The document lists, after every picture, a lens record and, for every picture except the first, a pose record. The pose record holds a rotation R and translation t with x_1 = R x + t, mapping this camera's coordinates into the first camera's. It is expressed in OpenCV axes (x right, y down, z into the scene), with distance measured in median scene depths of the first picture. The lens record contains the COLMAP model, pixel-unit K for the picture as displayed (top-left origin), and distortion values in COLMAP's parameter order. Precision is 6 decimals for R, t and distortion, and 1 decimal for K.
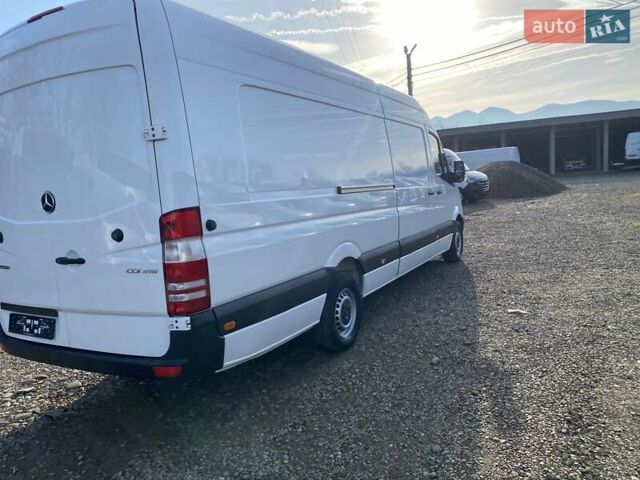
lens RADIAL K [[485.3, 0, 320.9], [0, 485.3, 246.8], [0, 0, 1]] dist [0.031618, -0.028520]
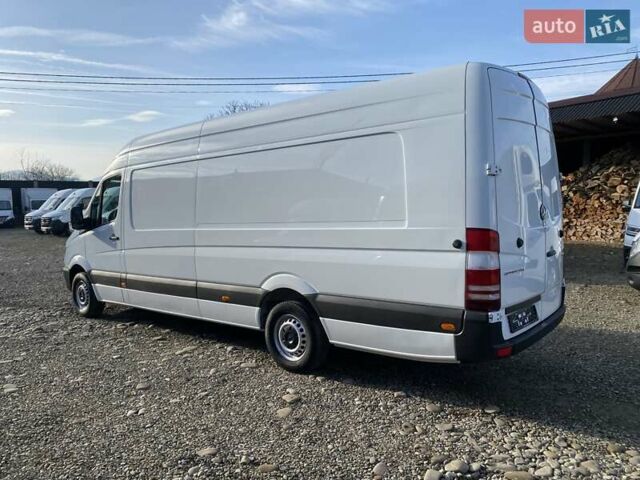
lens RADIAL K [[485.3, 0, 309.9], [0, 485.3, 244.2], [0, 0, 1]] dist [0.031618, -0.028520]
pose [[0.219208, -0.010682, 0.975620, -1.766555], [0.137222, 0.990339, -0.019988, -0.057445], [-0.965980, 0.138258, 0.218556, 1.166461]]
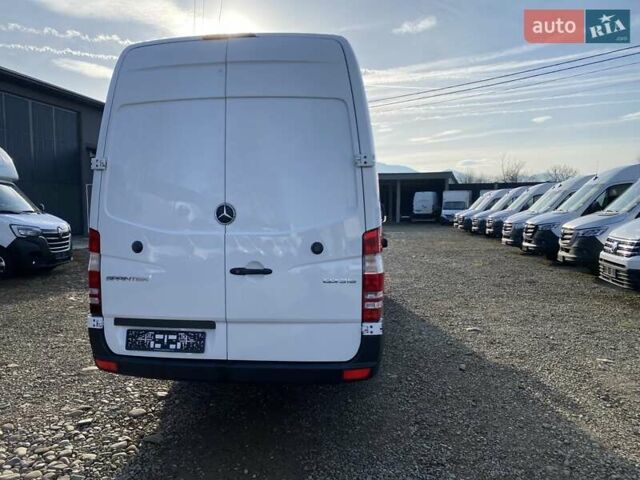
lens RADIAL K [[485.3, 0, 306.8], [0, 485.3, 240.6], [0, 0, 1]] dist [0.031618, -0.028520]
pose [[0.931275, 0.049478, 0.360941, -0.661589], [-0.016346, 0.995412, -0.094279, 0.049649], [-0.363949, 0.081900, 0.927811, 0.000718]]
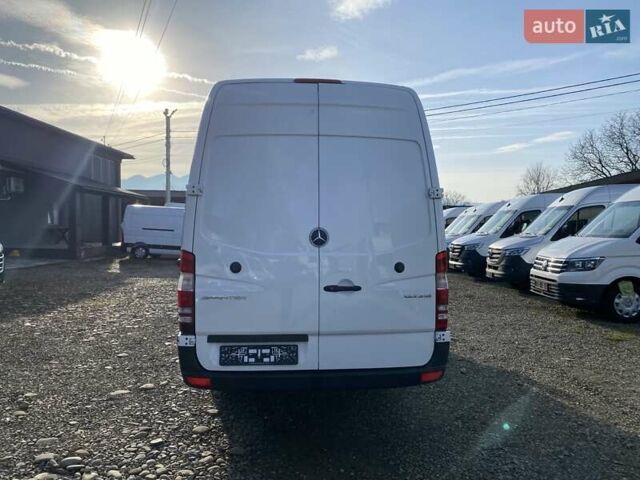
lens RADIAL K [[485.3, 0, 319.3], [0, 485.3, 235.4], [0, 0, 1]] dist [0.031618, -0.028520]
pose [[0.831367, 0.073194, 0.550882, -1.026873], [0.008713, 0.989450, -0.144615, 0.059243], [-0.555655, 0.125028, 0.821958, 0.057614]]
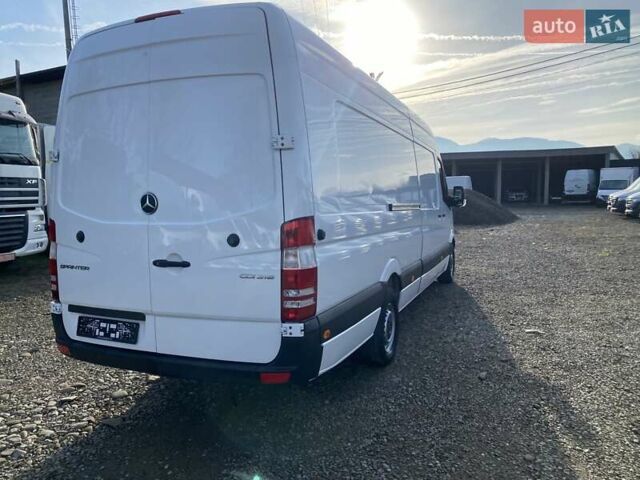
lens RADIAL K [[485.3, 0, 320.1], [0, 485.3, 246.6], [0, 0, 1]] dist [0.031618, -0.028520]
pose [[0.992992, 0.047570, 0.108185, -0.275029], [-0.043494, 0.998263, -0.039730, 0.016897], [-0.109887, 0.034747, 0.993337, -0.010419]]
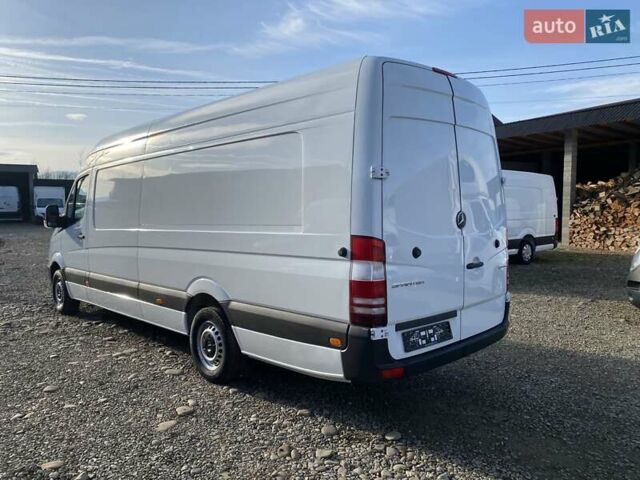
lens RADIAL K [[485.3, 0, 312.4], [0, 485.3, 232.5], [0, 0, 1]] dist [0.031618, -0.028520]
pose [[0.315092, 0.023370, 0.948773, -1.609596], [0.109190, 0.992166, -0.060701, -0.022798], [-0.942759, 0.122723, 0.310072, 0.848788]]
